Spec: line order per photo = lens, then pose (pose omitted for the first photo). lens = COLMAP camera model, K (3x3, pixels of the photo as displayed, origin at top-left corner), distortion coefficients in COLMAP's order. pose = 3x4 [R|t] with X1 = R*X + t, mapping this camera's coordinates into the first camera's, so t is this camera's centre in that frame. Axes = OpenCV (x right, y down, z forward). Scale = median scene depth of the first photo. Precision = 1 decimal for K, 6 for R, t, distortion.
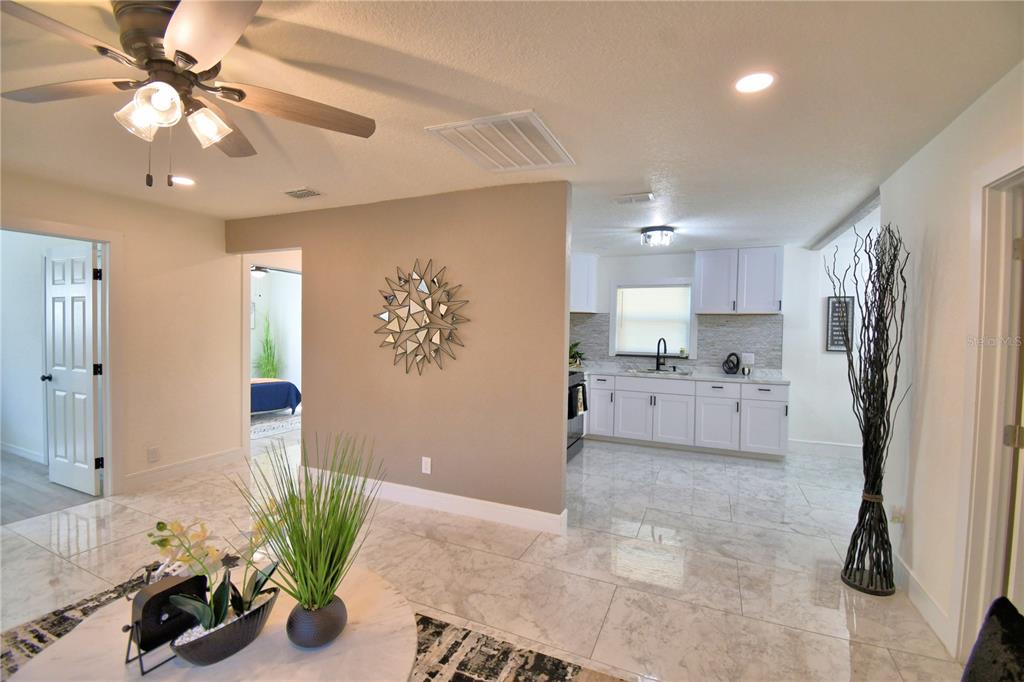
lens RADIAL K [[447.2, 0, 507.9], [0, 447.2, 340.3], [0, 0, 1]] dist [0.022309, -0.026765]
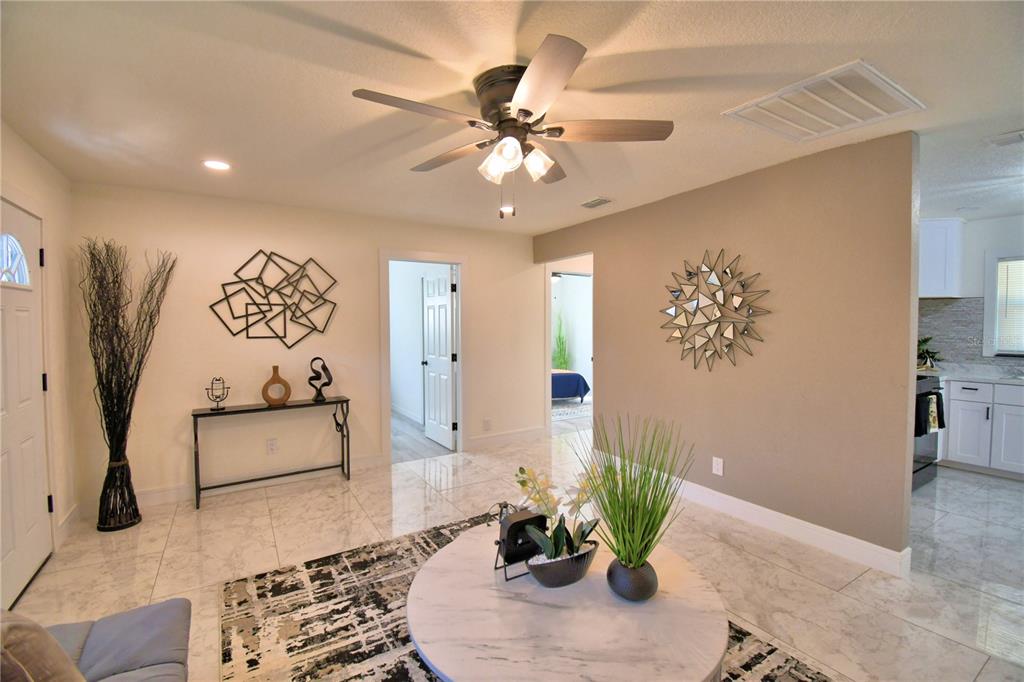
lens RADIAL K [[447.0, 0, 509.5], [0, 447.0, 339.1], [0, 0, 1]] dist [0.021422, -0.026181]
pose [[0.828733, -0.000096, -0.559645, -0.013989], [0.002841, 0.999988, 0.004036, 0.003876], [0.559637, -0.004935, 0.828723, -0.035303]]
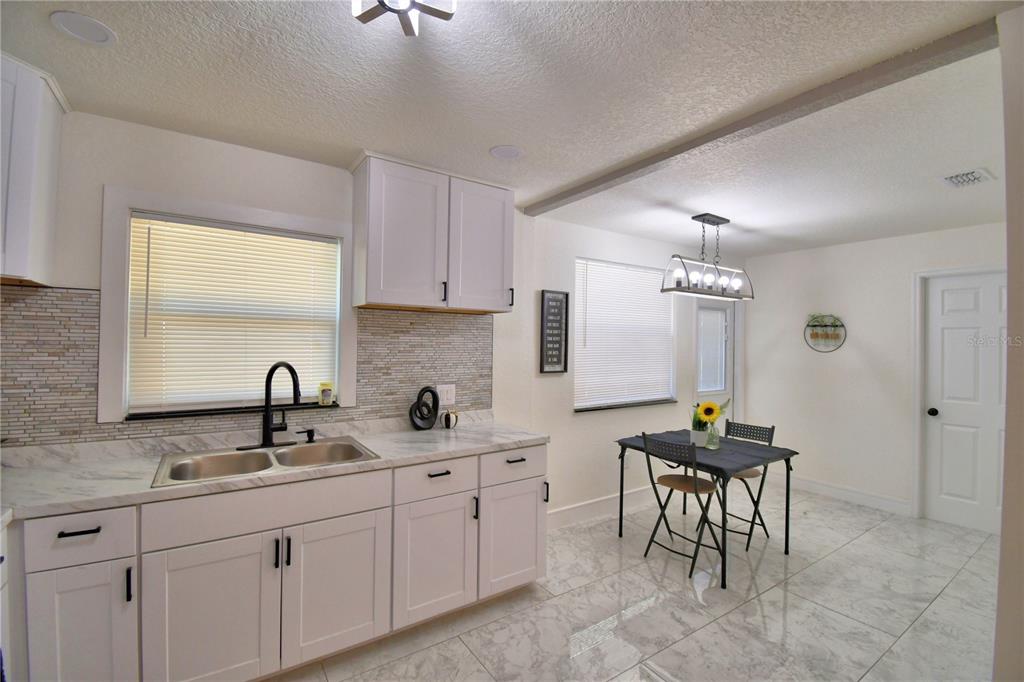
lens RADIAL K [[447.2, 0, 507.9], [0, 447.2, 340.3], [0, 0, 1]] dist [0.022309, -0.026765]
pose [[0.529936, -0.002346, 0.848035, 0.183860], [0.017050, 0.999824, -0.007888, -0.027315], [-0.847867, 0.018639, 0.529882, 0.974430]]
